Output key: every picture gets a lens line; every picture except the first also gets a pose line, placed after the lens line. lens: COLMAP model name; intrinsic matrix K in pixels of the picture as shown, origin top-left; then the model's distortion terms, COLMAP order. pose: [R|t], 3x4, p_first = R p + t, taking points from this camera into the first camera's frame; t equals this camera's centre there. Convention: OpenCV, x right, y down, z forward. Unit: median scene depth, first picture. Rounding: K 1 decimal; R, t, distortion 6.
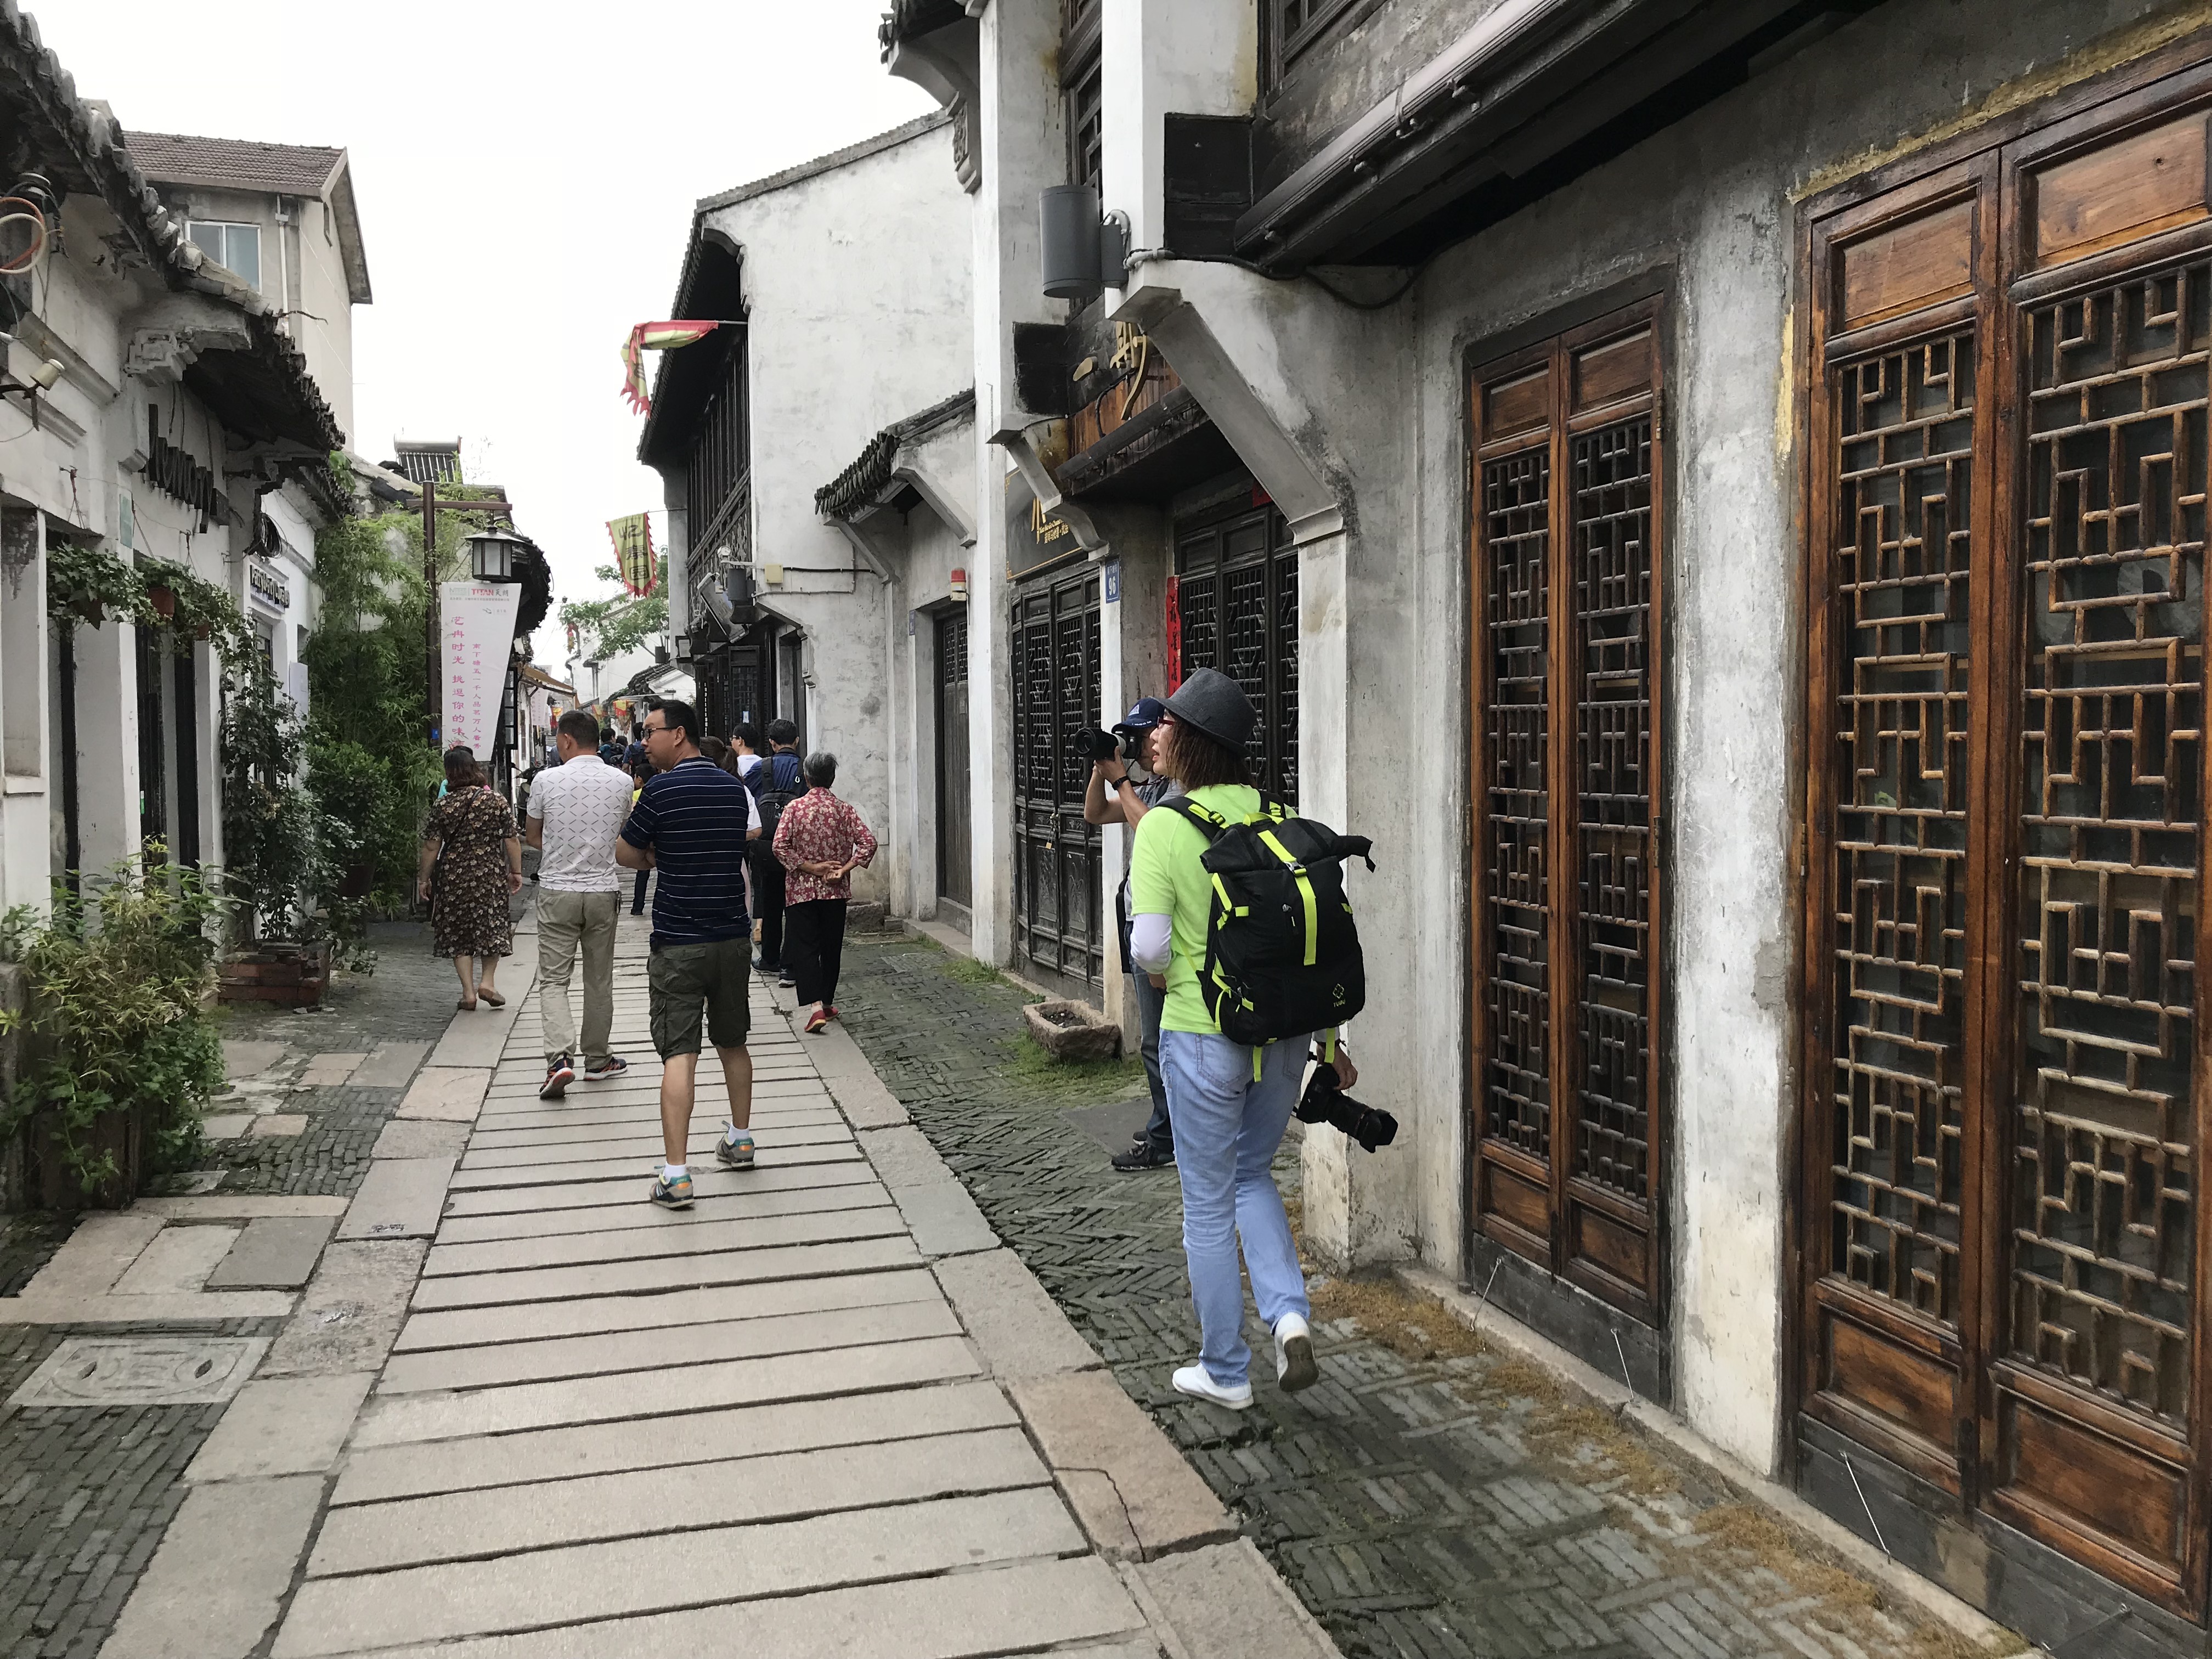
lens RADIAL K [[1827.2, 0, 1106.3], [0, 1827.2, 821.9], [0, 0, 1]] dist [0.008363, 0.006998]
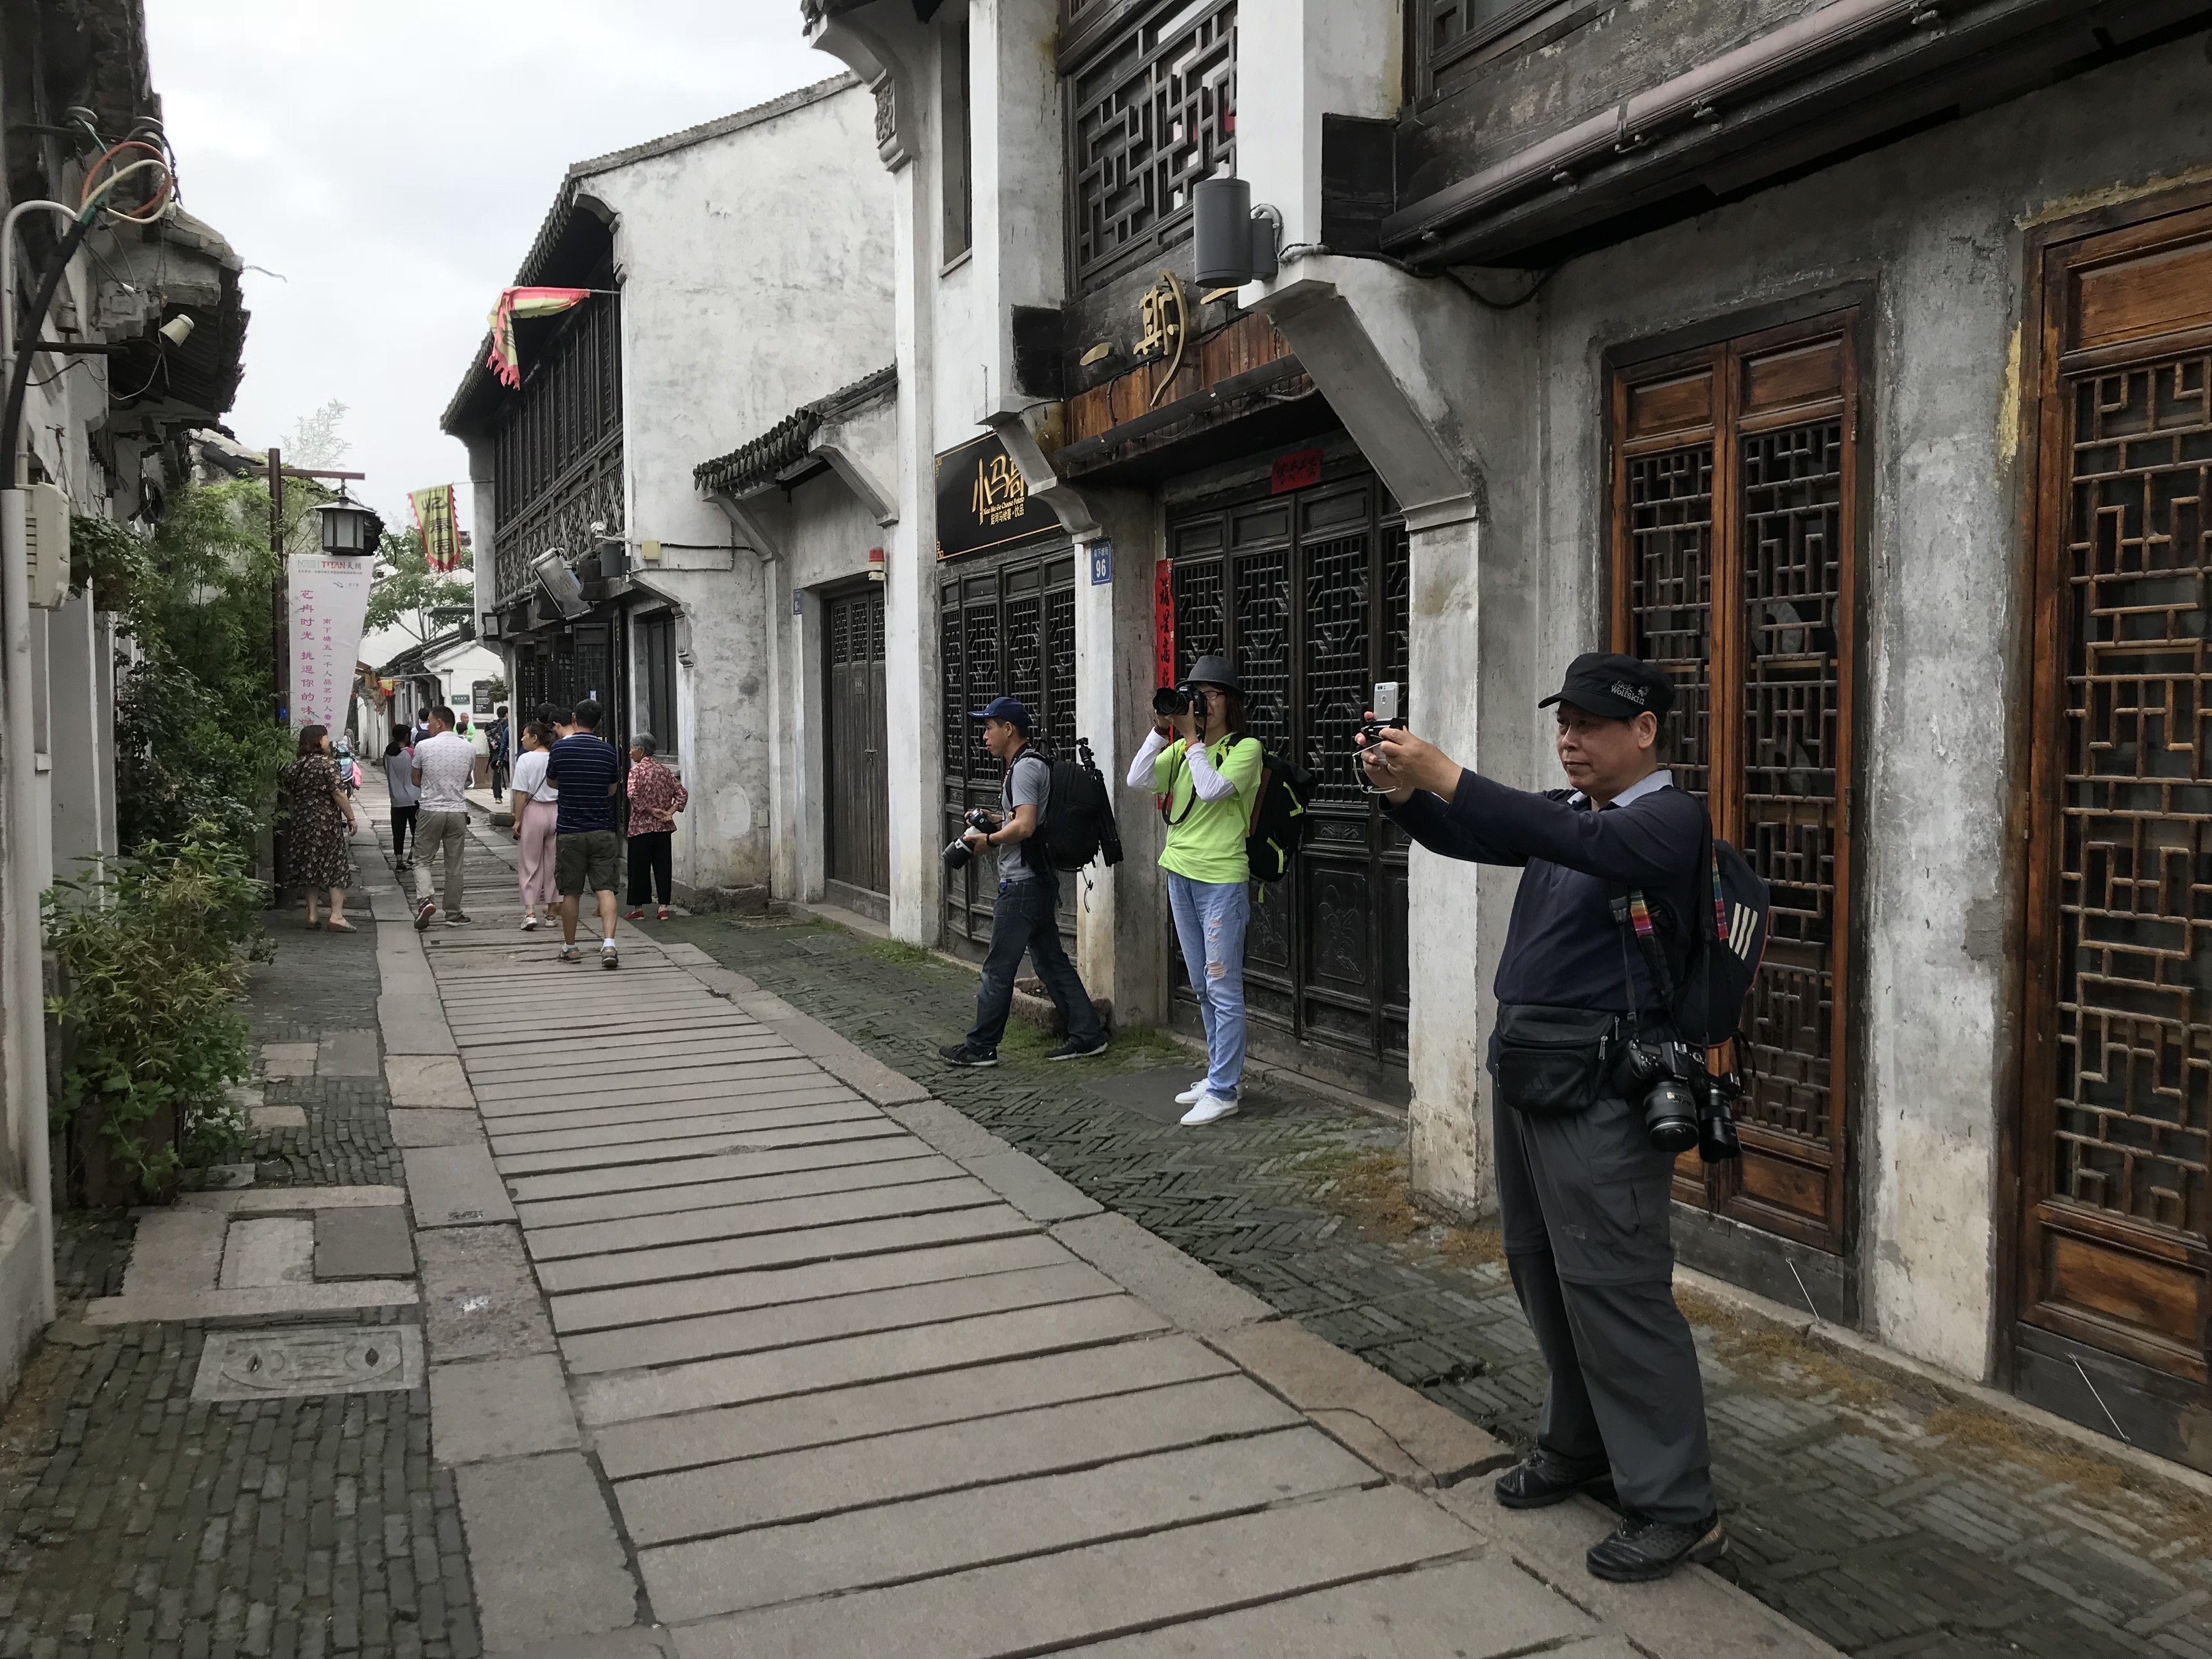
lens RADIAL K [[1827.2, 0, 1092.3], [0, 1827.2, 826.9], [0, 0, 1]] dist [0.008363, 0.006998]
pose [[0.990427, -0.004594, 0.137960, -0.237636], [0.003024, 0.999928, 0.011583, 0.005356], [-0.138003, -0.011055, 0.990370, -0.015422]]
